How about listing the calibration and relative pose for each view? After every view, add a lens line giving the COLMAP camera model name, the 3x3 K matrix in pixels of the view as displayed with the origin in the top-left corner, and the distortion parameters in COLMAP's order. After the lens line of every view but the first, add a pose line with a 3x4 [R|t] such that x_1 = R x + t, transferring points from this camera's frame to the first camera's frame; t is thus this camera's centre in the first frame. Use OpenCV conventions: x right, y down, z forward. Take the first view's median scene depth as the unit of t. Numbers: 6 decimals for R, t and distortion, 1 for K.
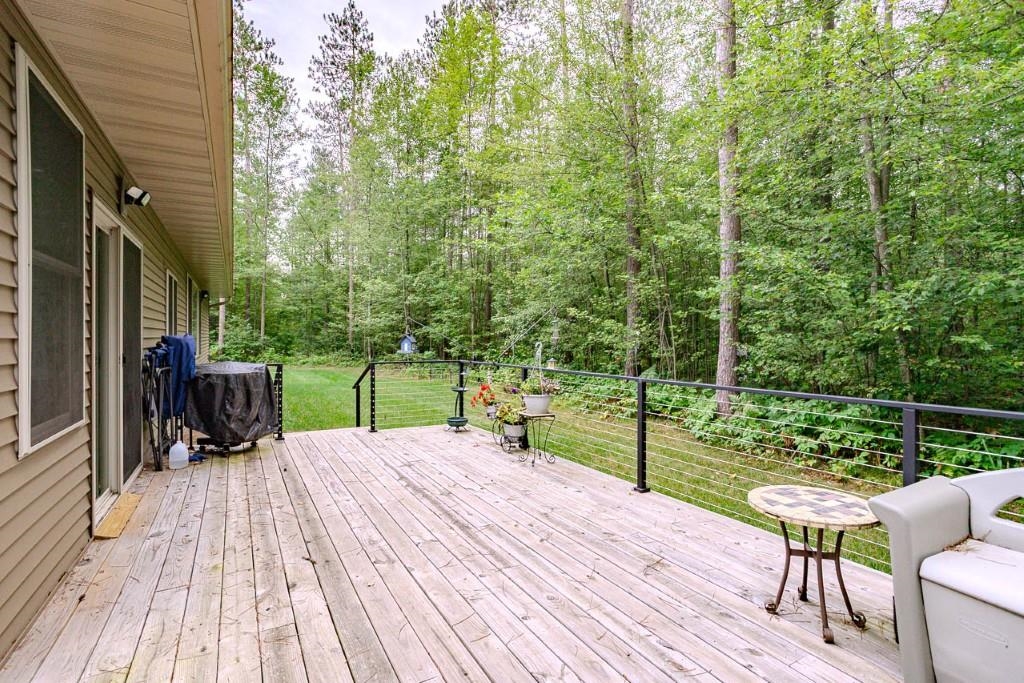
lens RADIAL K [[492.9, 0, 511.7], [0, 492.9, 341.0], [0, 0, 1]] dist [0.001269, 0.001077]
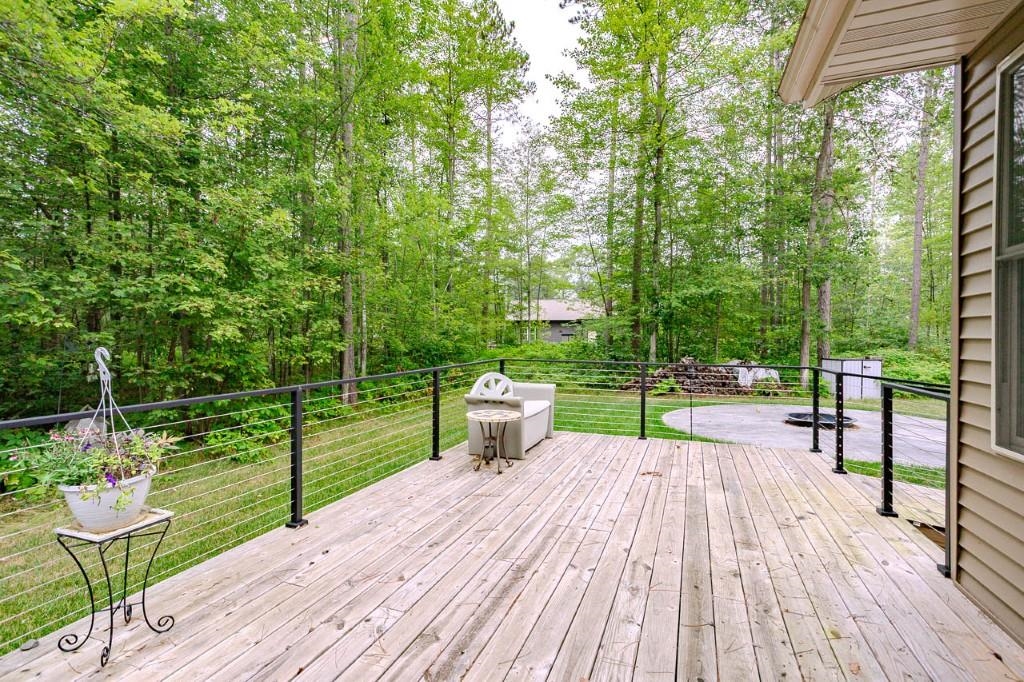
lens RADIAL K [[492.9, 0, 510.7], [0, 492.9, 340.5], [0, 0, 1]] dist [0.001269, 0.001077]
pose [[-0.645182, -0.002498, 0.764025, -0.740492], [-0.000590, 0.999996, 0.002771, -0.000008], [-0.764029, 0.001337, -0.645181, 1.618184]]
